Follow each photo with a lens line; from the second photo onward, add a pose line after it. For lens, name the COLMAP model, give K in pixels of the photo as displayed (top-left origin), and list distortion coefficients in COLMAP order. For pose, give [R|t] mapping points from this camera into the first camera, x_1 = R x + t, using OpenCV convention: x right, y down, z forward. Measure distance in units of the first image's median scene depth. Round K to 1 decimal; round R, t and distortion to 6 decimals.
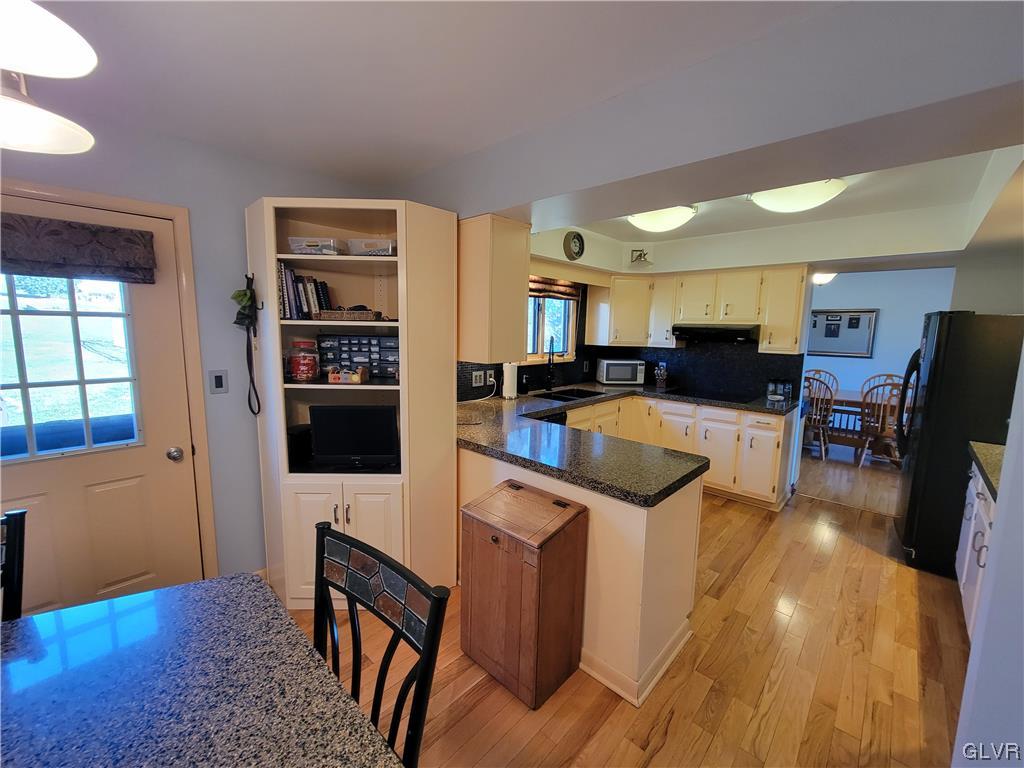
lens RADIAL K [[415.7, 0, 509.1], [0, 415.7, 382.3], [0, 0, 1]] dist [0.000325, -0.000706]
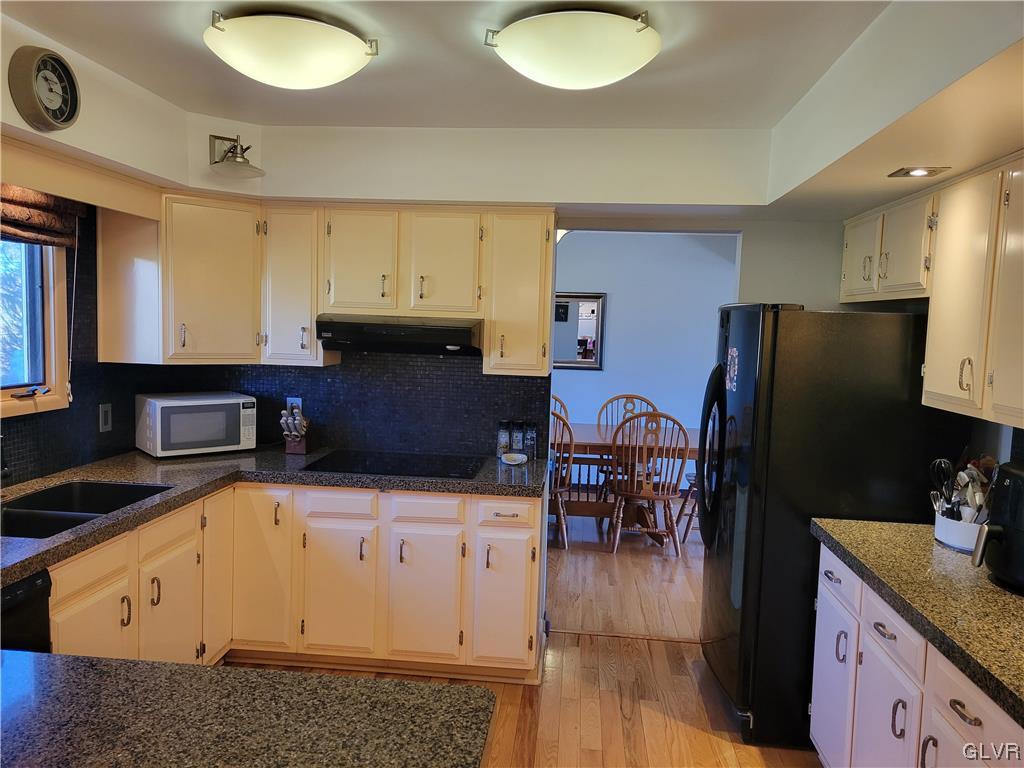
lens RADIAL K [[768.7, 0, 504.8], [0, 768.7, 390.0], [0, 0, 1]] dist [0.059493, -0.041603]
pose [[0.788981, -0.047300, 0.612595, 0.043102], [0.064847, 0.997874, -0.006470, -0.043611], [-0.610986, 0.044830, 0.790371, 0.238225]]
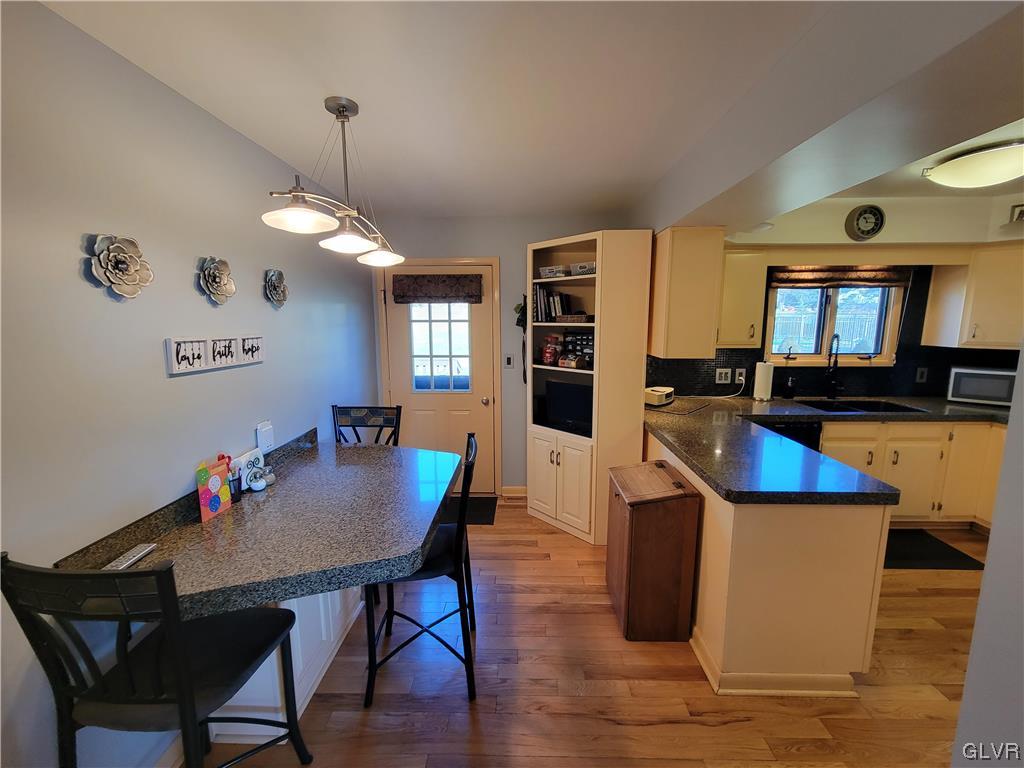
lens RADIAL K [[415.7, 0, 509.8], [0, 415.7, 382.0], [0, 0, 1]] dist [0.000325, -0.000706]
pose [[0.666659, 0.092576, -0.739591, 0.306971], [-0.084216, 0.995258, 0.048667, 0.000248], [0.740590, 0.029841, 0.671294, -0.046926]]
